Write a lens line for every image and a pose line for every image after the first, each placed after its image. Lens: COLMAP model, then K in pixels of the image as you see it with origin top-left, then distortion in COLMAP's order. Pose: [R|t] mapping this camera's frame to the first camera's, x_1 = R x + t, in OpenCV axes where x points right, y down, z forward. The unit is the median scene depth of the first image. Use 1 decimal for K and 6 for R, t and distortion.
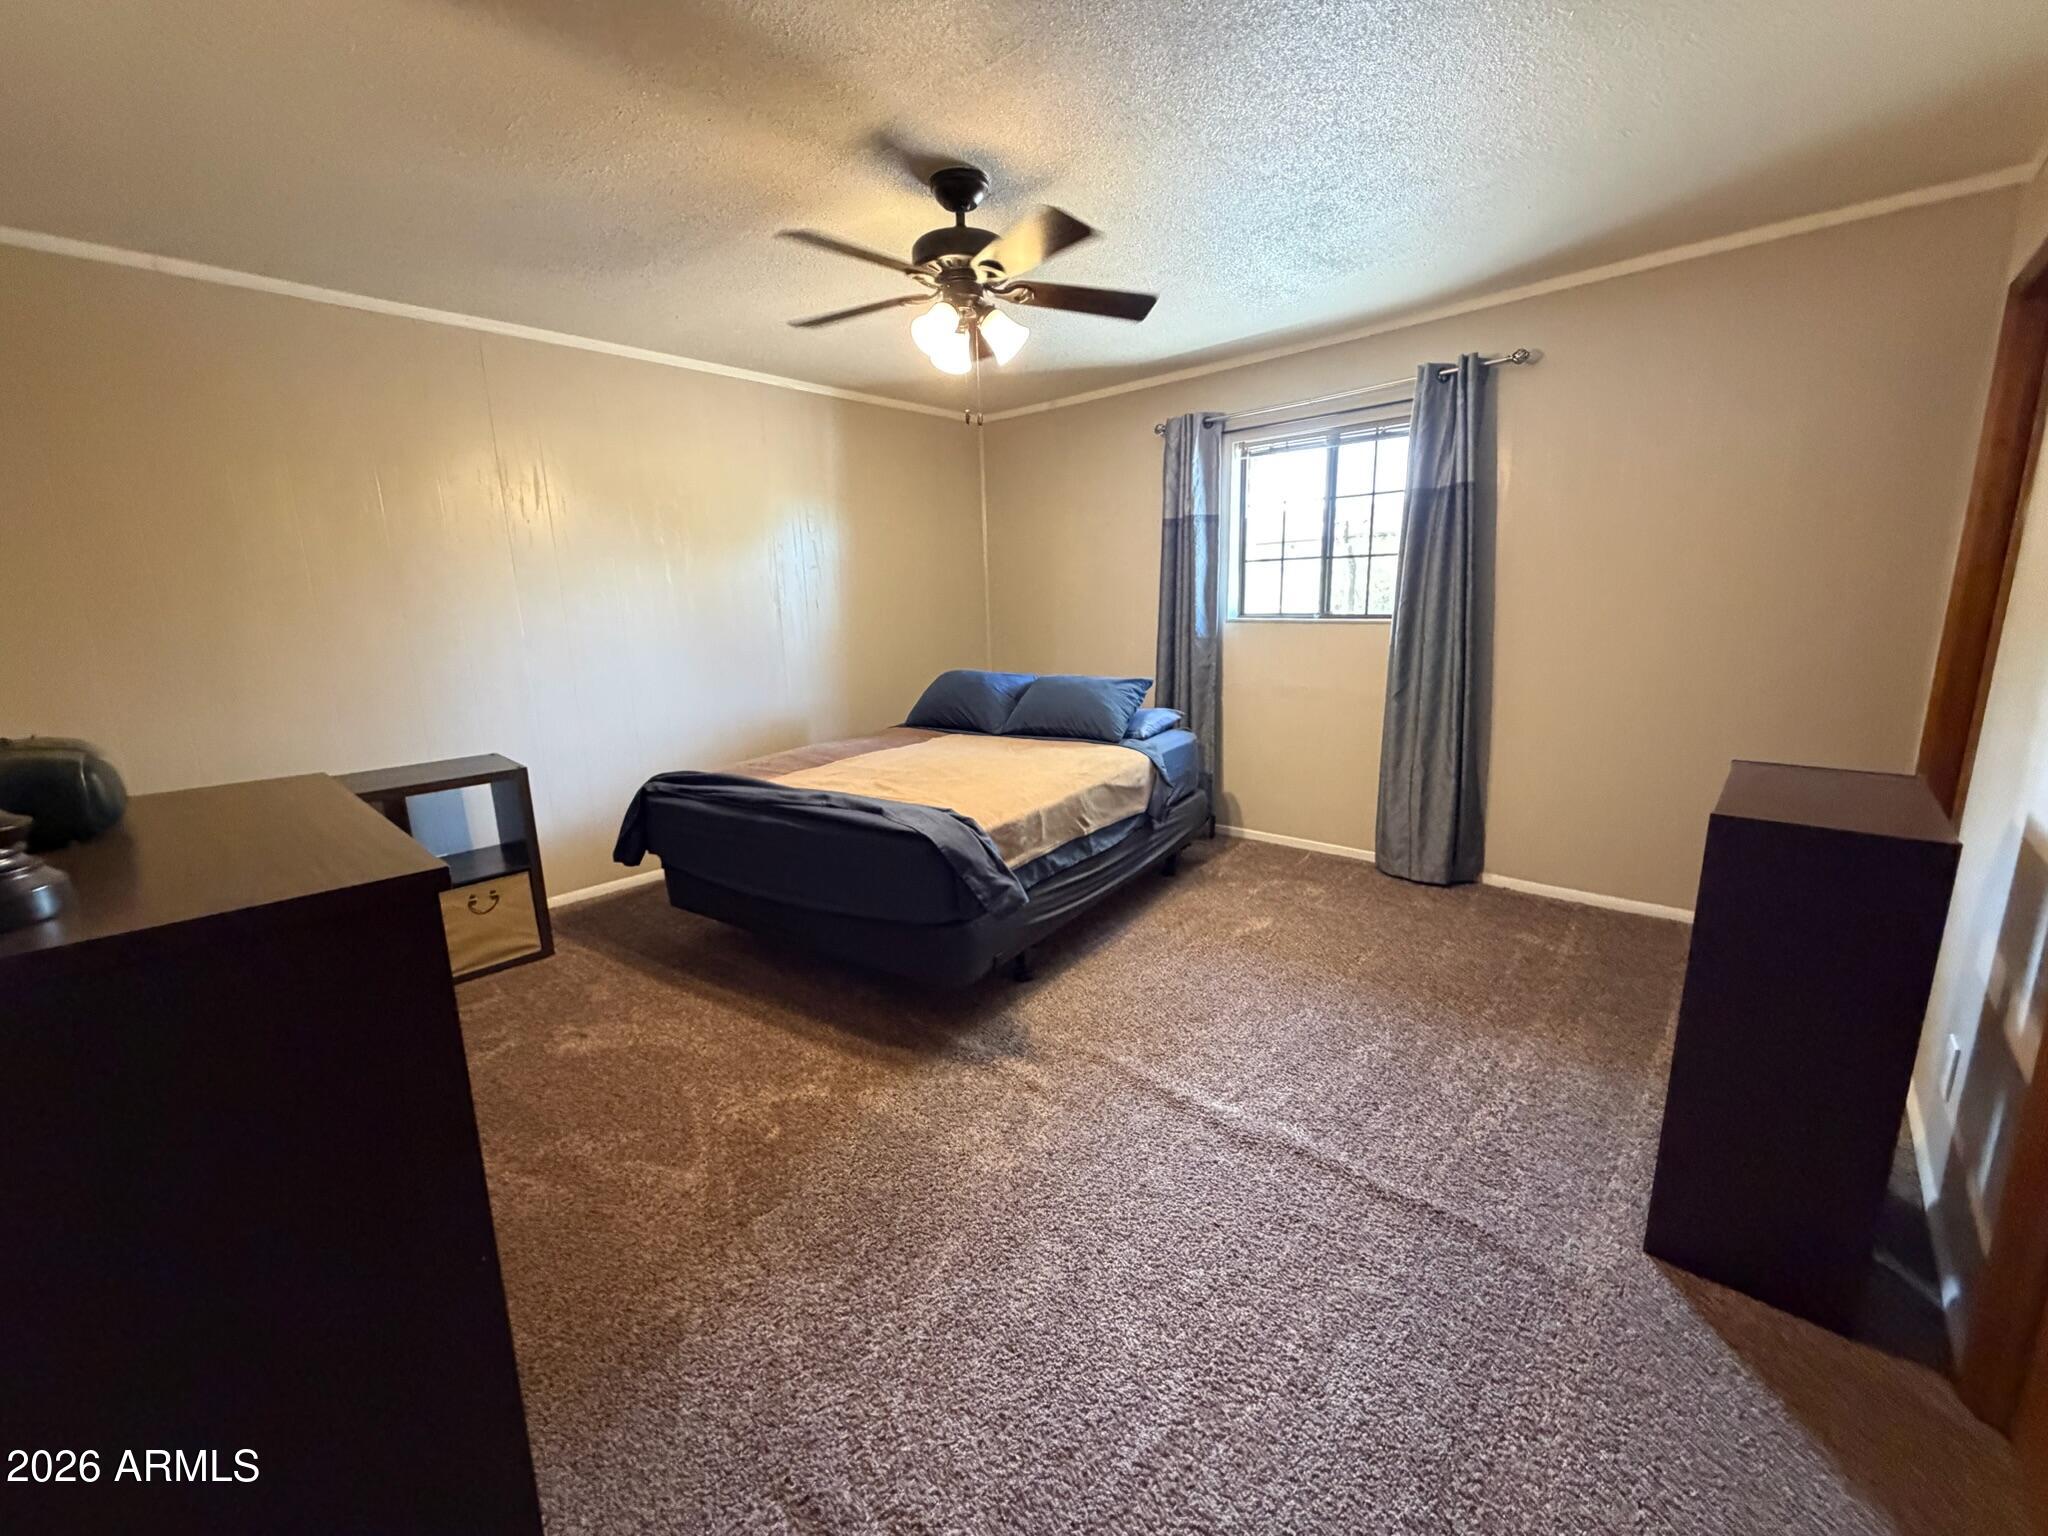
lens RADIAL K [[814.2, 0, 1021.6], [0, 814.2, 767.1], [0, 0, 1]] dist [-0.001557, 0.000718]
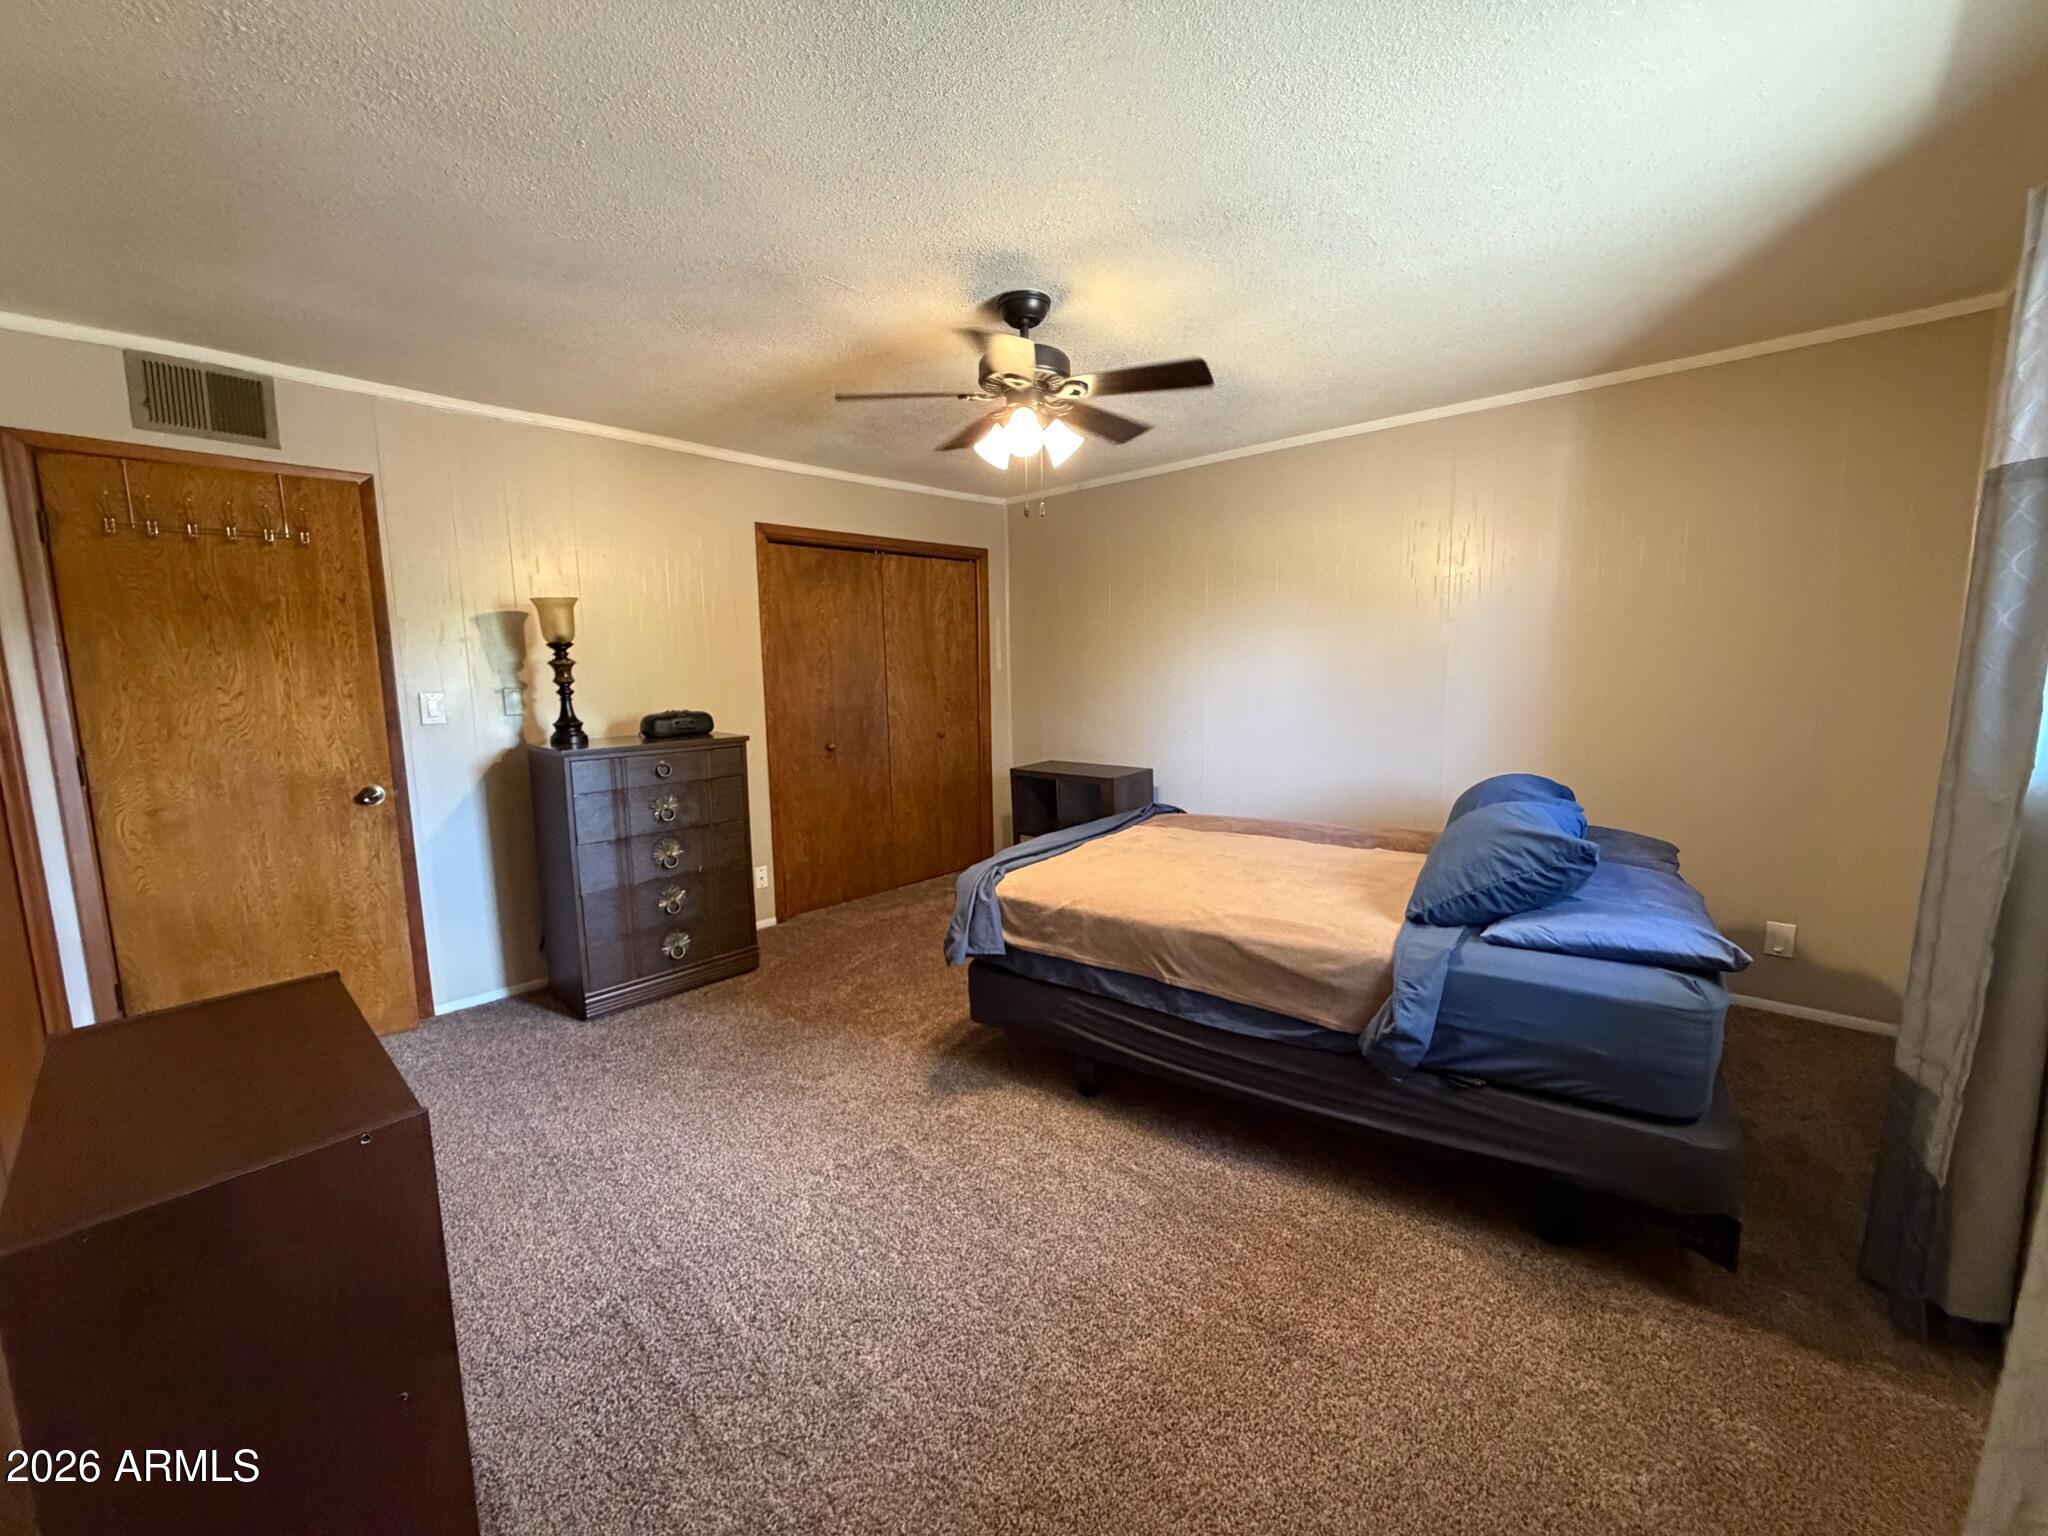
lens RADIAL K [[814.2, 0, 1021.6], [0, 814.2, 768.3], [0, 0, 1]] dist [-0.001557, 0.000718]
pose [[-0.001461, 0.162737, -0.986668, 0.785226], [-0.180683, 0.970387, 0.160319, -0.207112], [0.983540, 0.178508, 0.027986, 0.785915]]
